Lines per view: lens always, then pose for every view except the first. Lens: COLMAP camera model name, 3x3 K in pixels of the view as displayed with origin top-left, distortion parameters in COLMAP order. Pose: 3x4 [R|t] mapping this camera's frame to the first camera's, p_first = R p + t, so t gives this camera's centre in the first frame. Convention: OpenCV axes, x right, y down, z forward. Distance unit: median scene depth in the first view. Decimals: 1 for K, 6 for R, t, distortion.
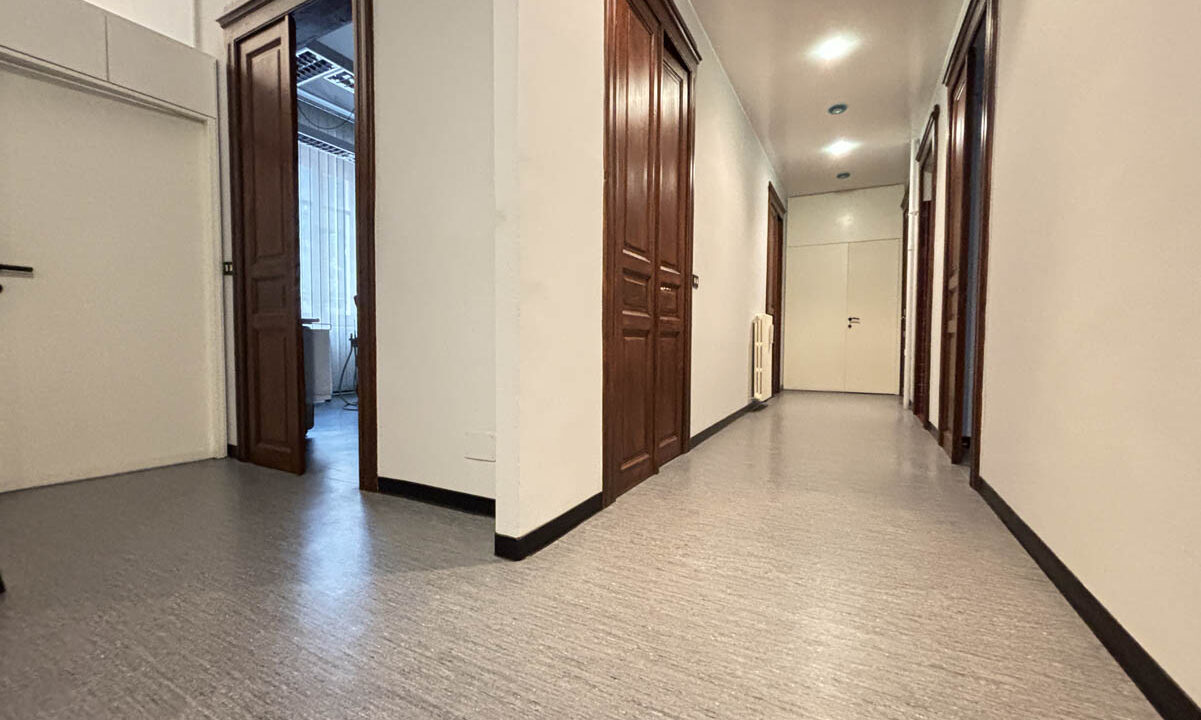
lens RADIAL K [[486.9, 0, 596.3], [0, 486.9, 355.0], [0, 0, 1]] dist [0.002543, 0.000032]
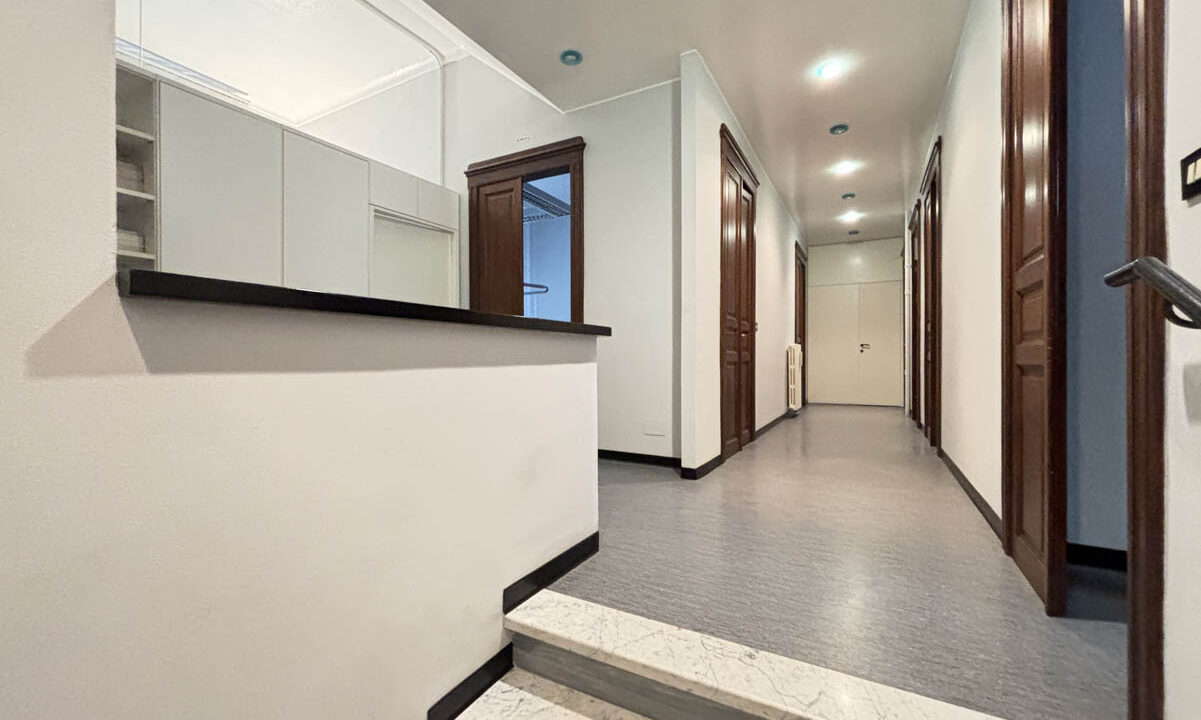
lens RADIAL K [[486.9, 0, 596.7], [0, 486.9, 355.8], [0, 0, 1]] dist [0.002543, 0.000032]
pose [[0.999754, -0.005927, -0.021353, -0.183273], [0.005087, 0.999219, -0.039182, -0.004269], [0.021569, 0.039063, 0.999004, -0.362209]]
